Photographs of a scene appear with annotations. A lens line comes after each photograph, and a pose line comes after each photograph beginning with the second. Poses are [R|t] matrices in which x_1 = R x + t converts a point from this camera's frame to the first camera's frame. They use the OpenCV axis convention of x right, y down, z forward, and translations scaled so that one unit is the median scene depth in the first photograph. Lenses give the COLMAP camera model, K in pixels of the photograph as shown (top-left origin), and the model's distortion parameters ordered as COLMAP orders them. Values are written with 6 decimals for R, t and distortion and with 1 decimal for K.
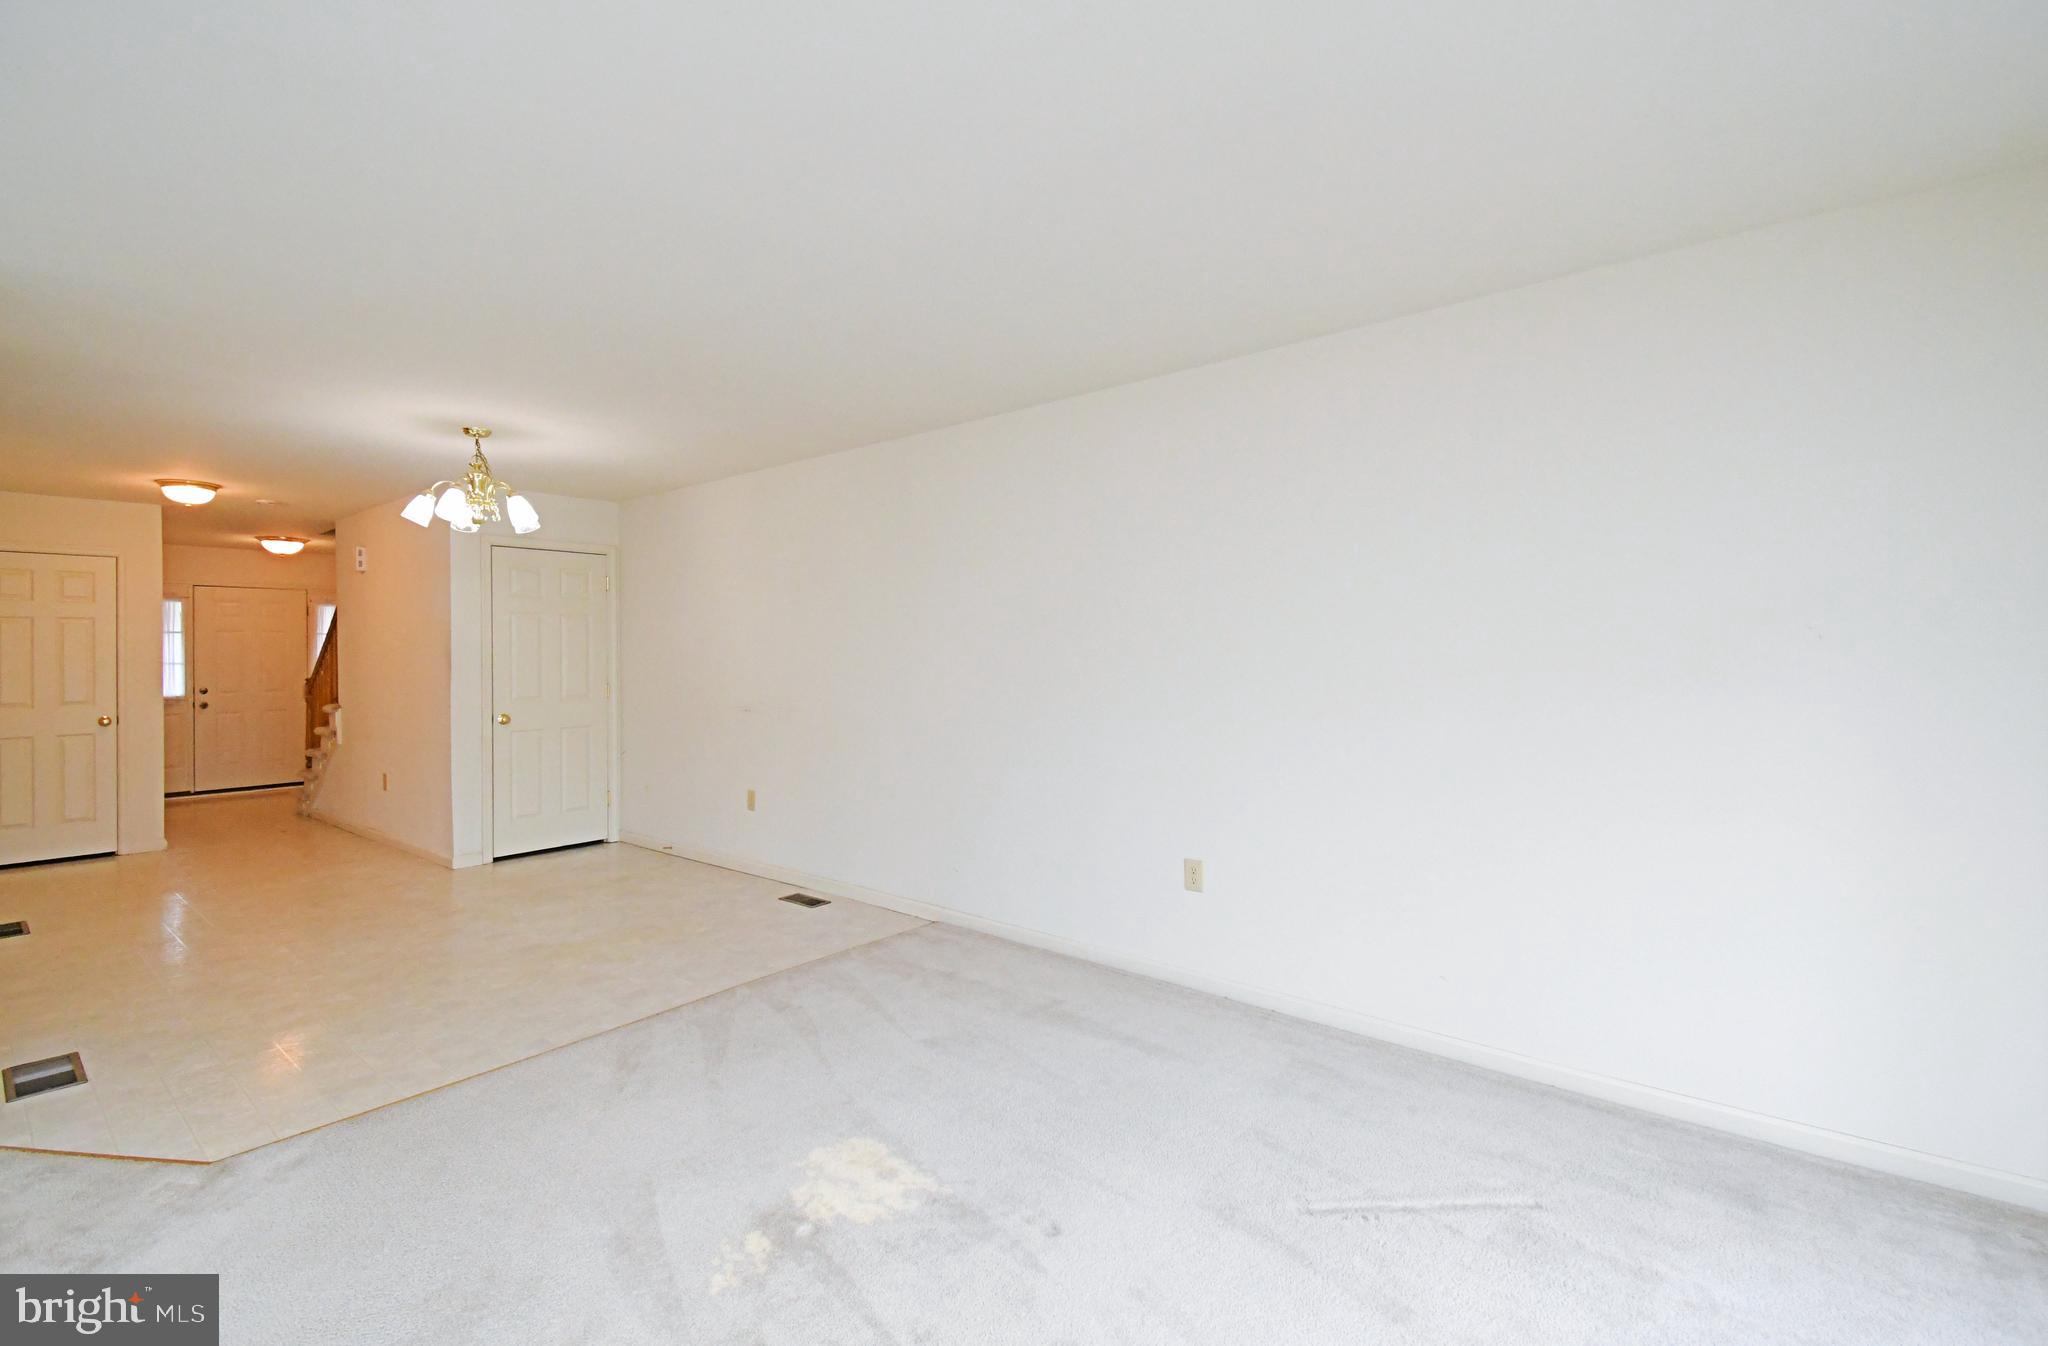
lens RADIAL K [[902.8, 0, 966.9], [0, 902.8, 647.5], [0, 0, 1]] dist [0.007070, -0.006418]
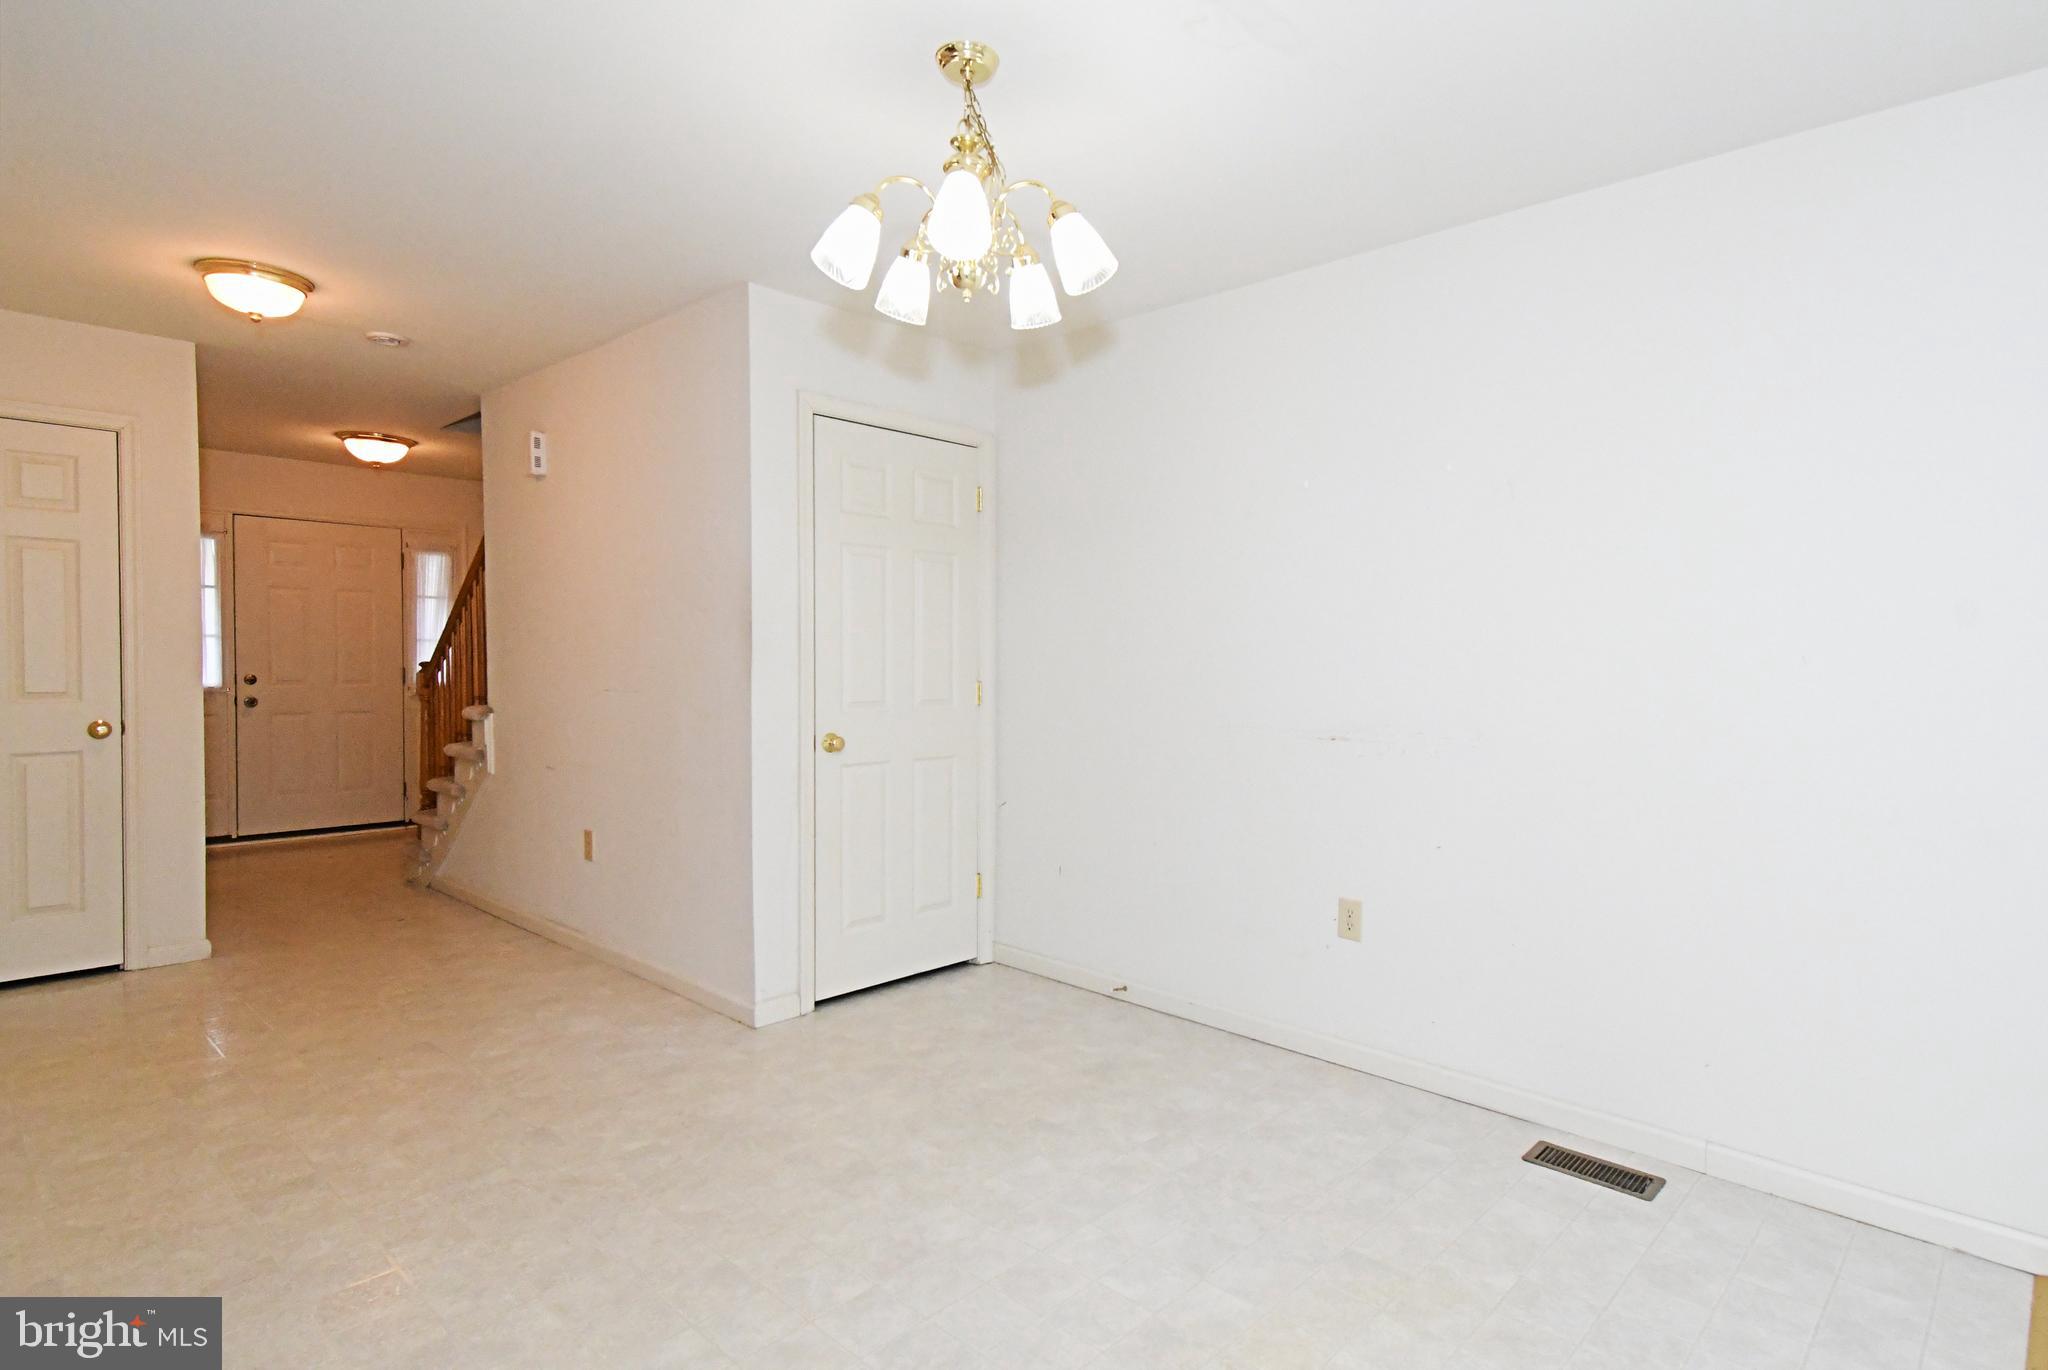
lens RADIAL K [[1064.6, 0, 1034.4], [0, 1064.6, 684.5], [0, 0, 1]] dist [0.024420, -0.000844]
pose [[0.998661, 0.020691, -0.047415, -0.390663], [-0.019000, 0.999177, 0.035849, 0.021015], [0.048117, -0.034900, 0.998232, 0.407050]]
